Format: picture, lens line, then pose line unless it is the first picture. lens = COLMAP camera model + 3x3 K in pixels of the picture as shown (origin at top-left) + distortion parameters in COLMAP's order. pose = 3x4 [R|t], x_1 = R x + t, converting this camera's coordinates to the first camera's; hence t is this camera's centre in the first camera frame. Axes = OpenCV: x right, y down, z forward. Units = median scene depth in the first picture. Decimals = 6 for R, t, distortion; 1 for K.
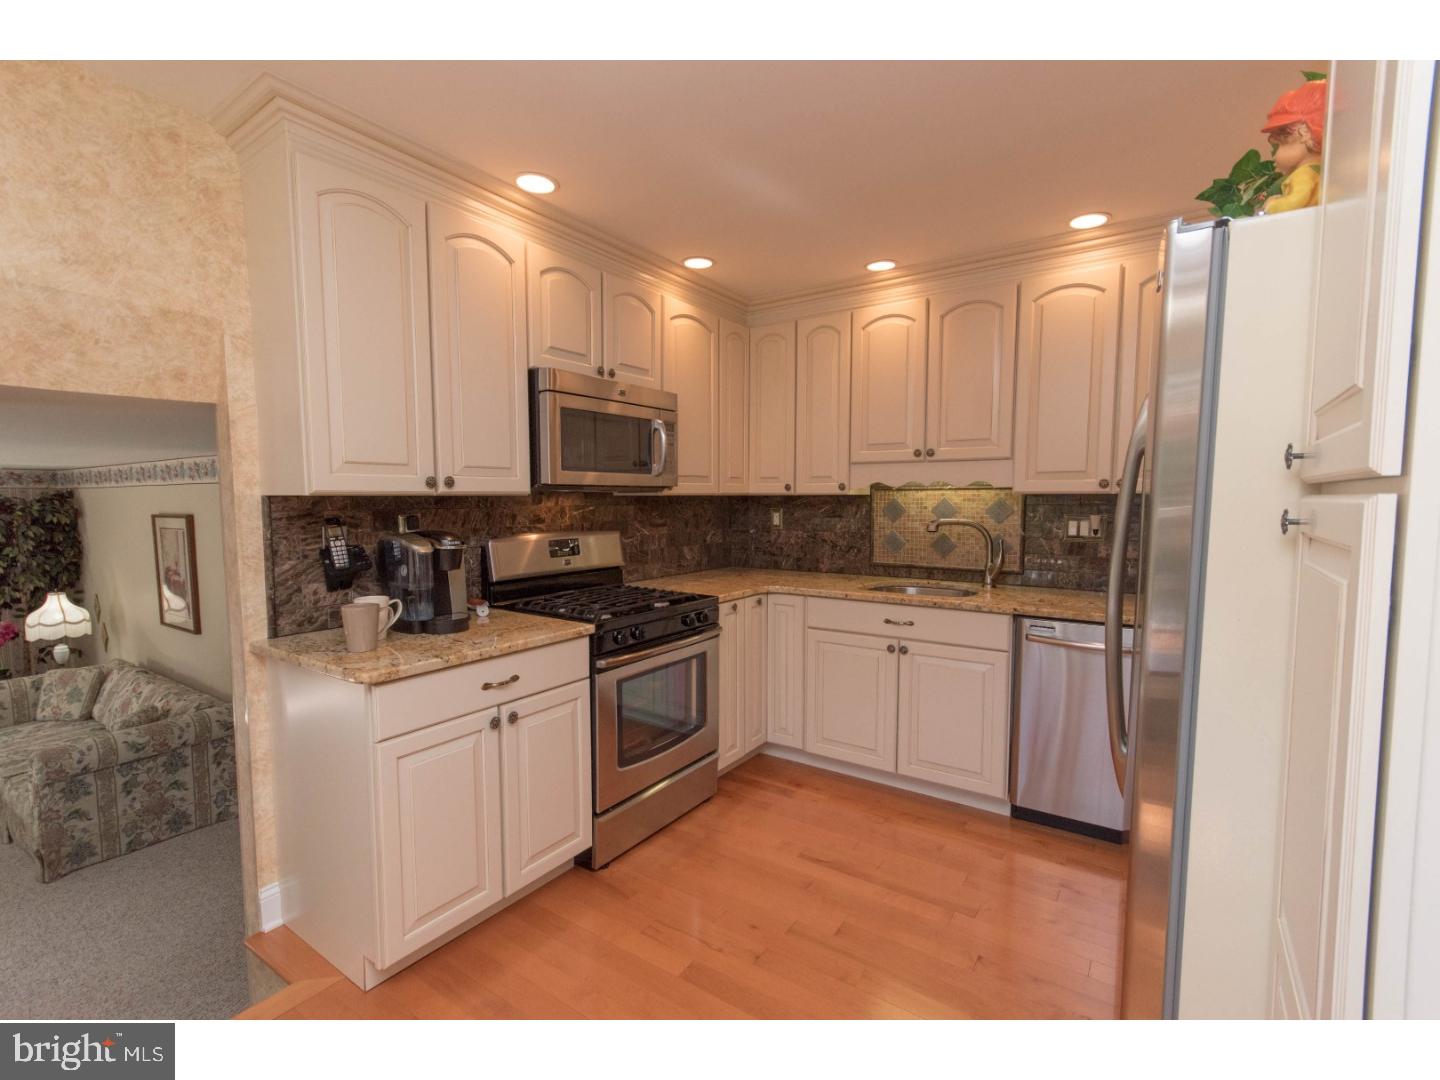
lens RADIAL K [[661.8, 0, 716.3], [0, 661.8, 545.1], [0, 0, 1]] dist [0.000180, 0.000163]
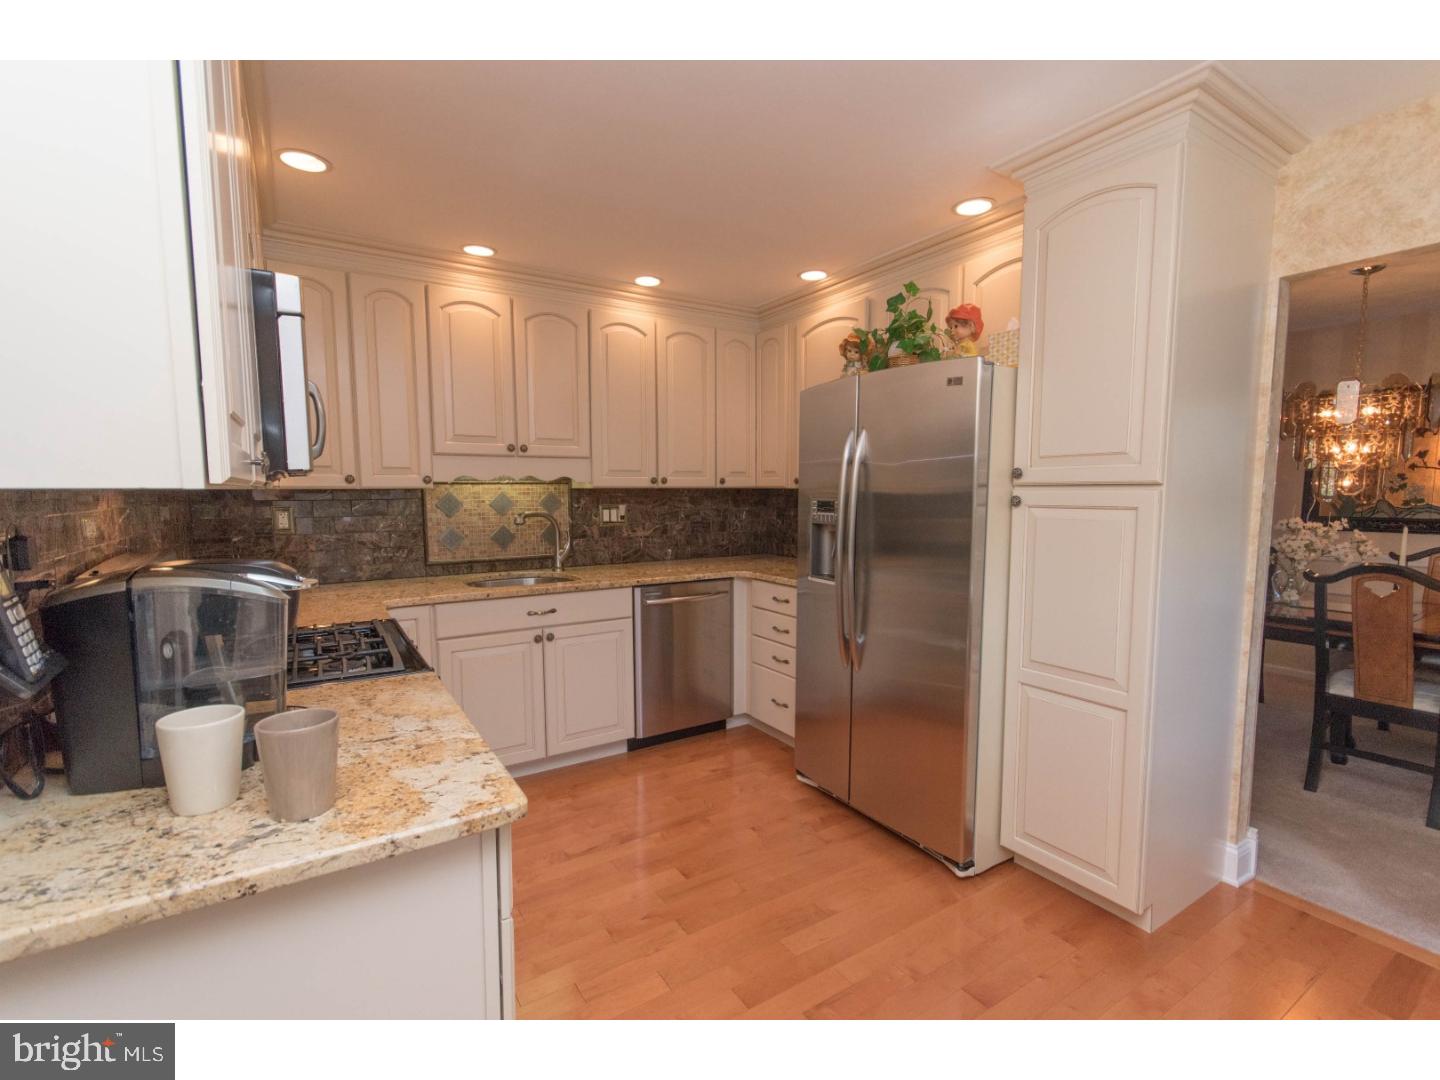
lens RADIAL K [[627.2, 0, 714.4], [0, 627.2, 542.3], [0, 0, 1]] dist [0.003191, 0.000294]
pose [[0.400528, -0.075094, 0.913202, -0.445685], [0.069787, 0.996241, 0.051314, -0.020618], [-0.913623, 0.043177, 0.404264, 0.312241]]
